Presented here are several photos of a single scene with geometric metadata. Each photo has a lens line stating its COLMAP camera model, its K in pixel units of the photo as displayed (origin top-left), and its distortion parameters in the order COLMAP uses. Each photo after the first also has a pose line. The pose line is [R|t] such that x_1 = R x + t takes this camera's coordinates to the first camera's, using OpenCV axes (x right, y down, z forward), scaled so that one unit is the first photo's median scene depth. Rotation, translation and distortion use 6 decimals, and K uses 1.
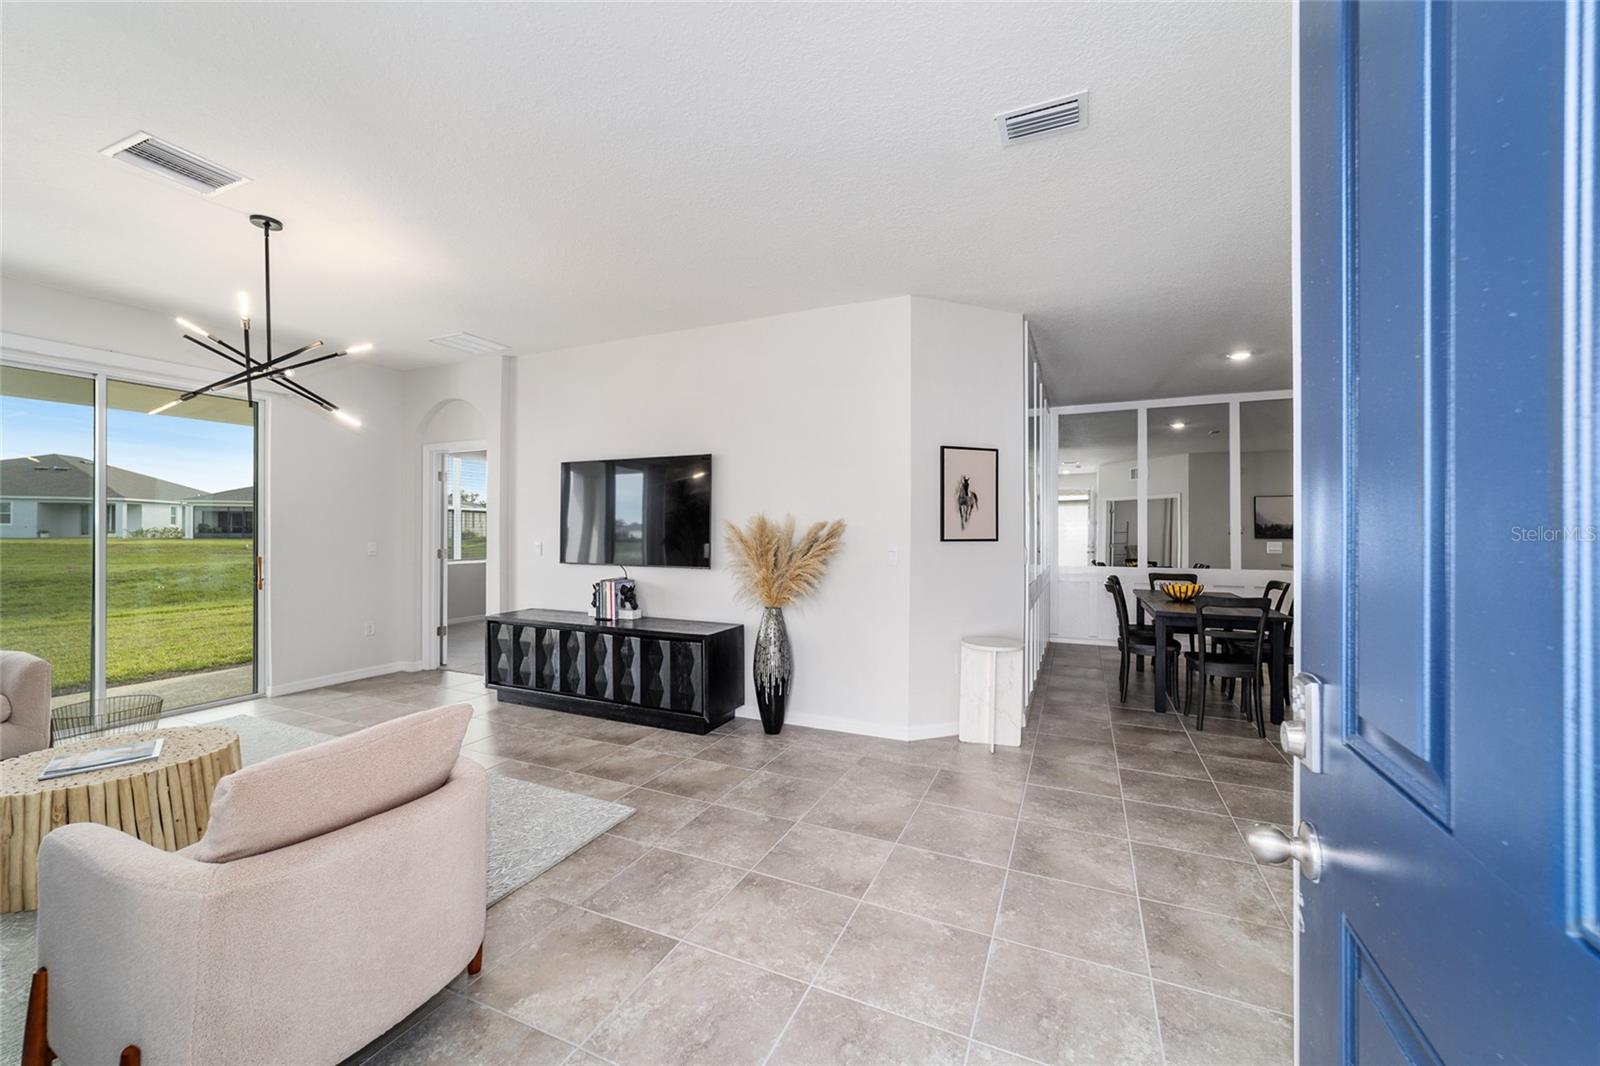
lens RADIAL K [[615.2, 0, 800.4], [0, 615.2, 527.1], [0, 0, 1]] dist [-0.010684, 0.004613]
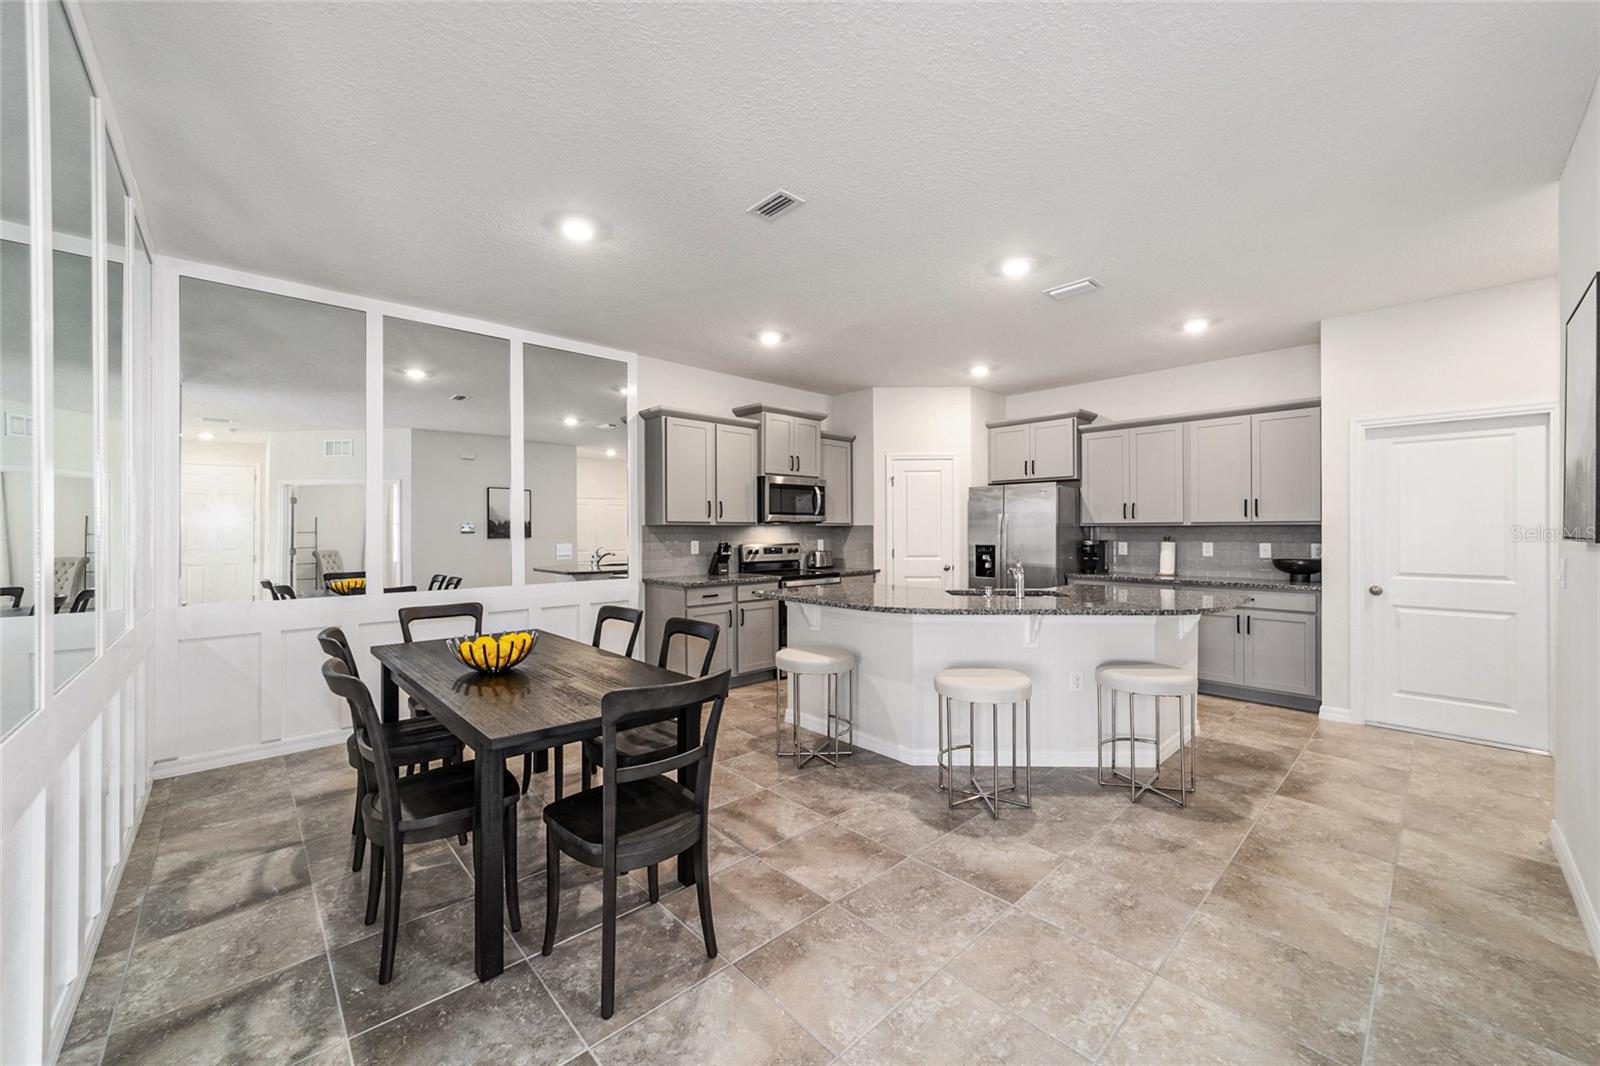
lens RADIAL K [[615.2, 0, 800.8], [0, 615.2, 527.6], [0, 0, 1]] dist [-0.010684, 0.004613]
pose [[0.379973, -0.000092, 0.924998, 0.323438], [-0.003102, 0.999994, 0.001374, 0.004288], [-0.924992, -0.003392, 0.379970, 0.732995]]
